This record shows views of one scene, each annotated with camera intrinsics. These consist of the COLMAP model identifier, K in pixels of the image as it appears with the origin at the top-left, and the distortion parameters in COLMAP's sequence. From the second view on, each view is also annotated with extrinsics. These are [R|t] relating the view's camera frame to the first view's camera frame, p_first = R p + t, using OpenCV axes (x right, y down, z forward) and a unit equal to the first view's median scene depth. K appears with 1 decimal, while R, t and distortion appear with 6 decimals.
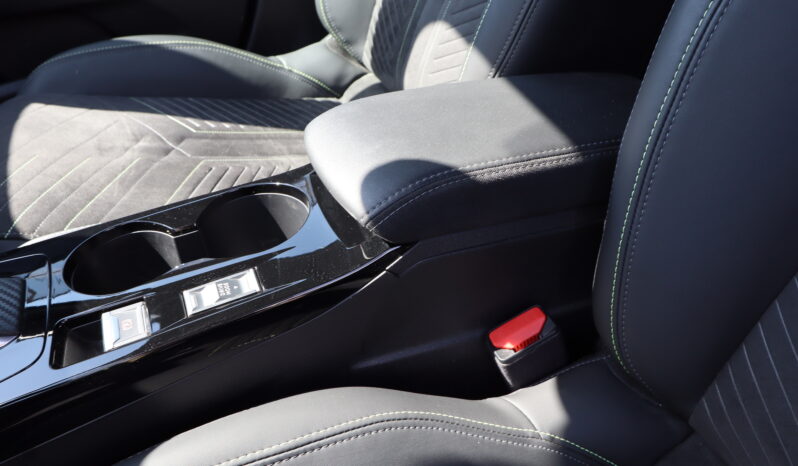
lens RADIAL K [[635.7, 0, 399.0], [0, 635.7, 233.0], [0, 0, 1]] dist [-0.001747, 0.001272]
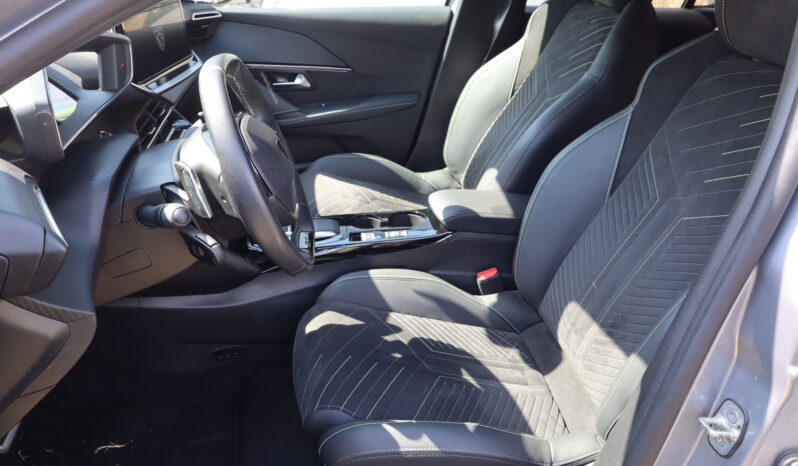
lens RADIAL K [[622.8, 0, 416.4], [0, 622.8, 240.2], [0, 0, 1]] dist [-0.001937, -0.002017]
pose [[0.972819, 0.182110, -0.143035, 0.182449], [-0.205762, 0.963160, -0.173160, 0.412612], [0.106232, 0.197884, 0.974452, -1.342741]]
